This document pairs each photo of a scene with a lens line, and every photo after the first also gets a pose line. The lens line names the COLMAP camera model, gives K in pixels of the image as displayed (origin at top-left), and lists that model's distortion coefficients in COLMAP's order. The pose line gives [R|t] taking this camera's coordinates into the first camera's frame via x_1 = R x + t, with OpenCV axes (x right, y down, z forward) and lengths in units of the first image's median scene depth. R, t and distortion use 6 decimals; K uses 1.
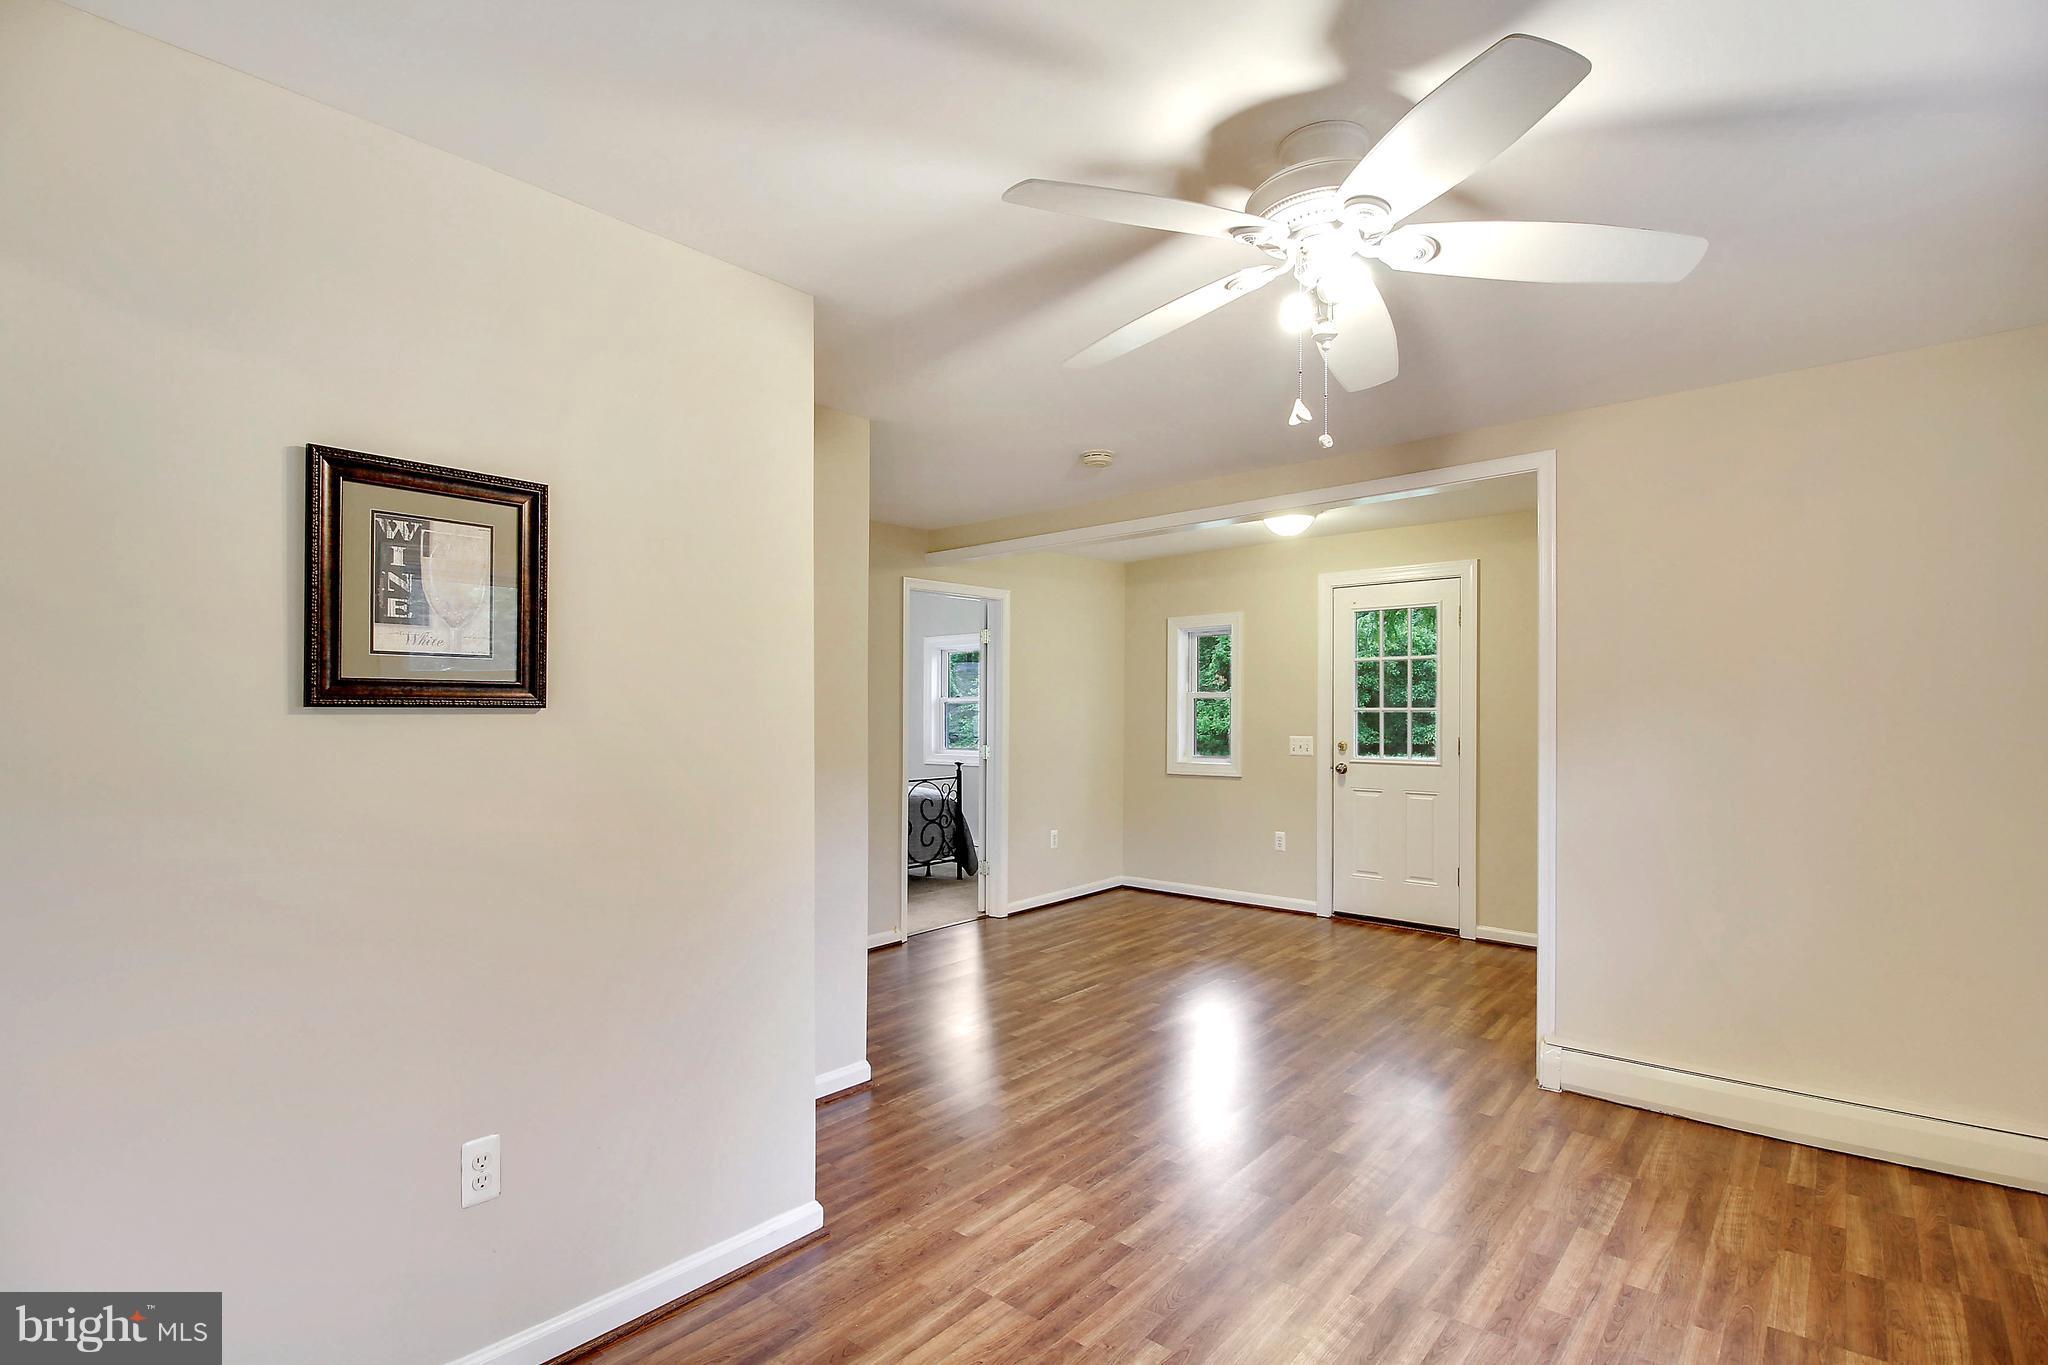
lens RADIAL K [[957.9, 0, 1021.7], [0, 957.9, 694.5], [0, 0, 1]] dist [-0.018771, -0.004533]
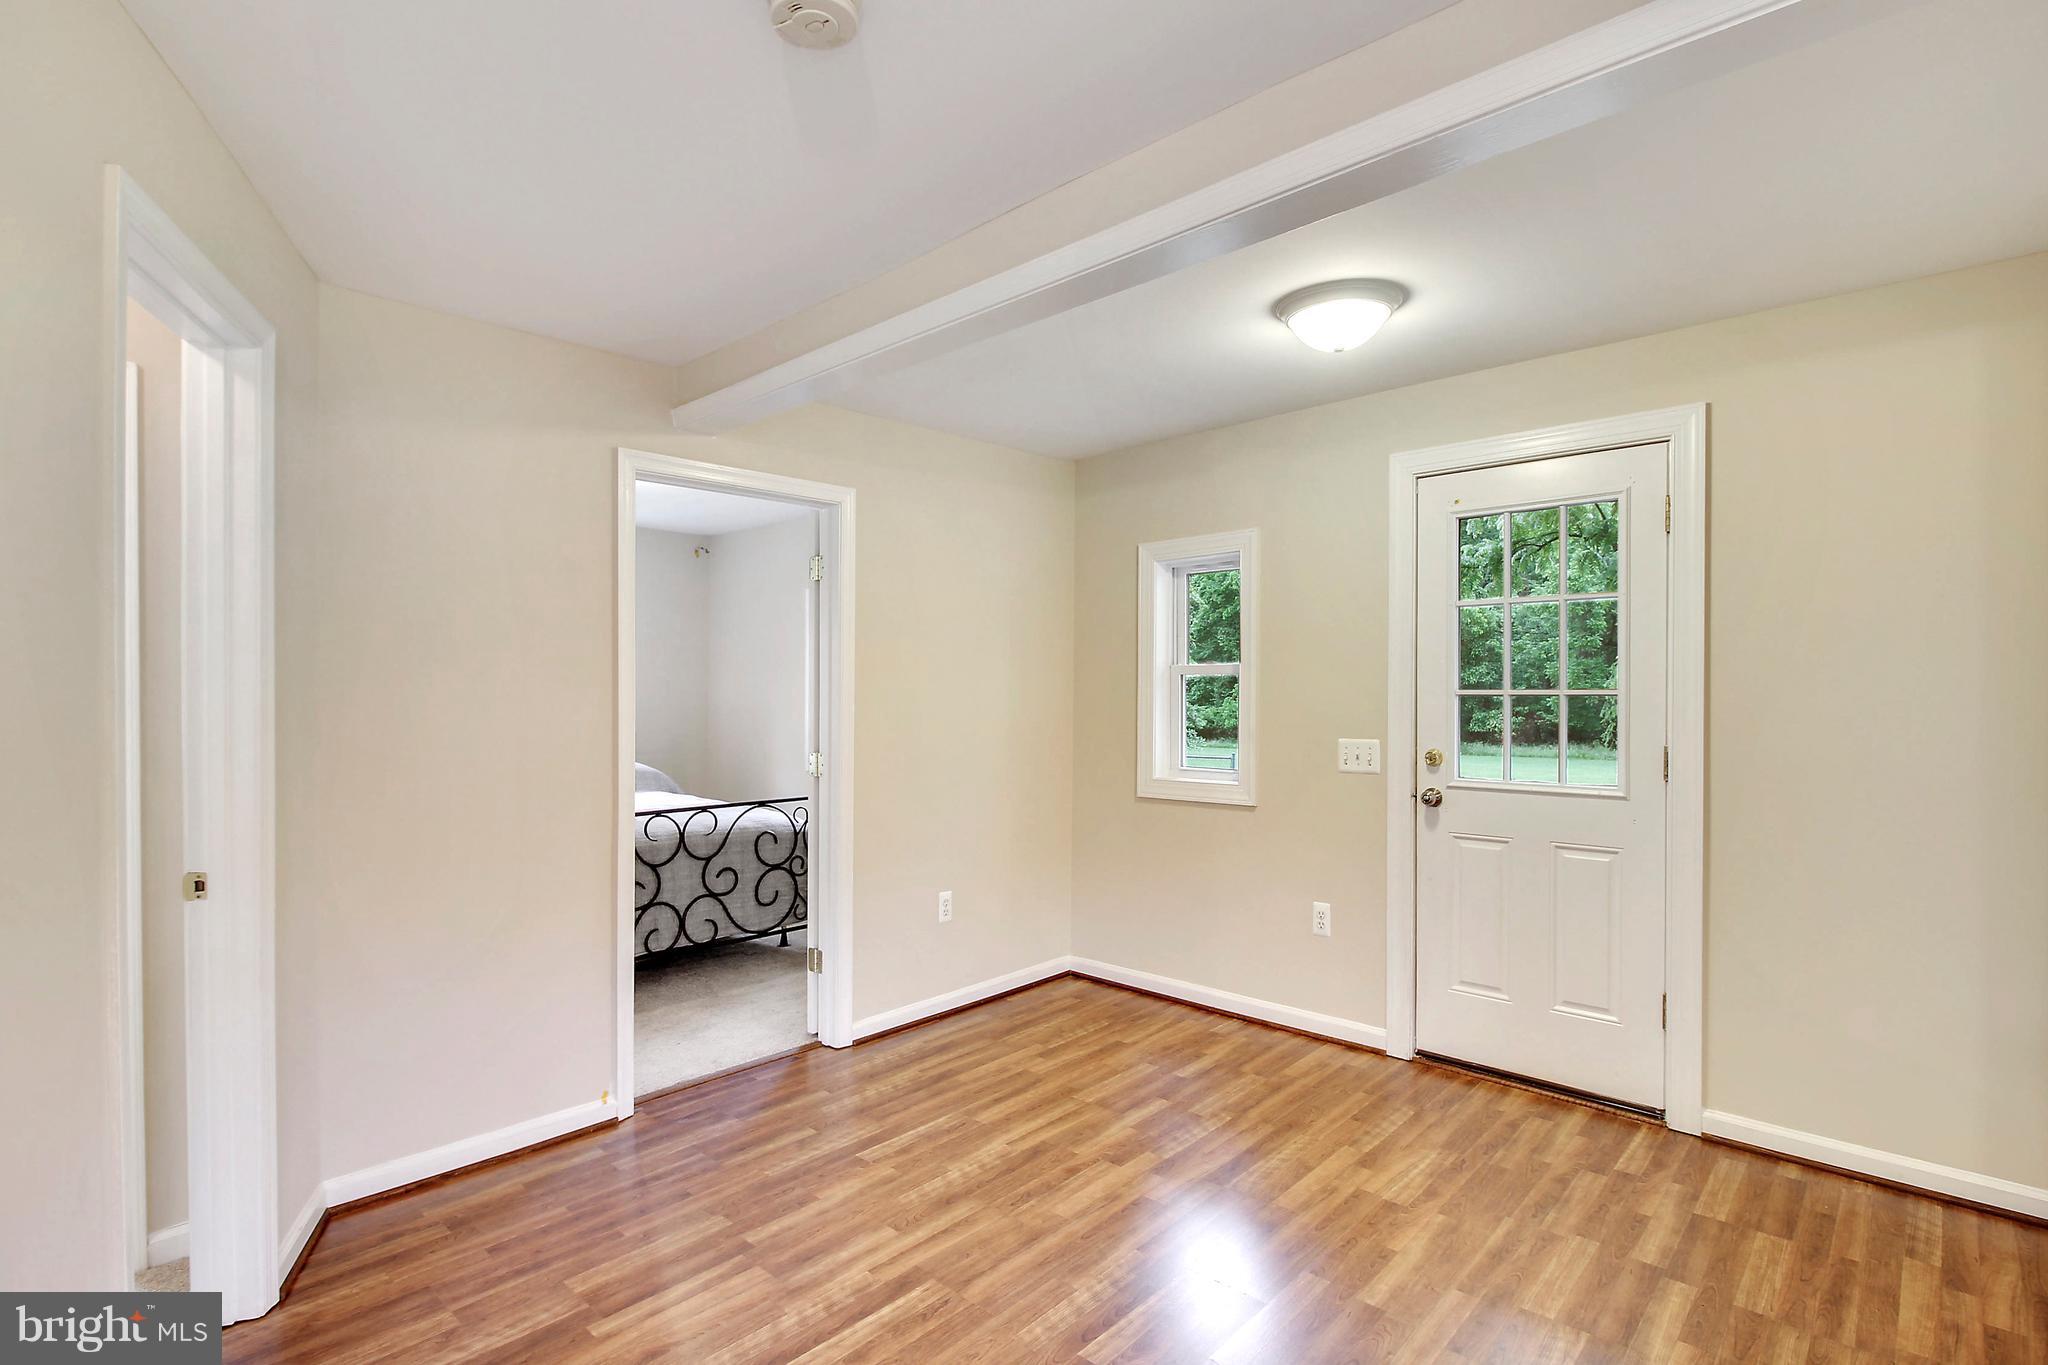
lens RADIAL K [[957.9, 0, 1030.4], [0, 957.9, 677.3], [0, 0, 1]] dist [-0.018771, -0.004533]
pose [[0.999392, -0.000893, -0.034866, 0.121915], [0.000877, 0.999999, -0.000487, 0.007077], [0.034866, 0.000456, 0.999392, 0.444286]]
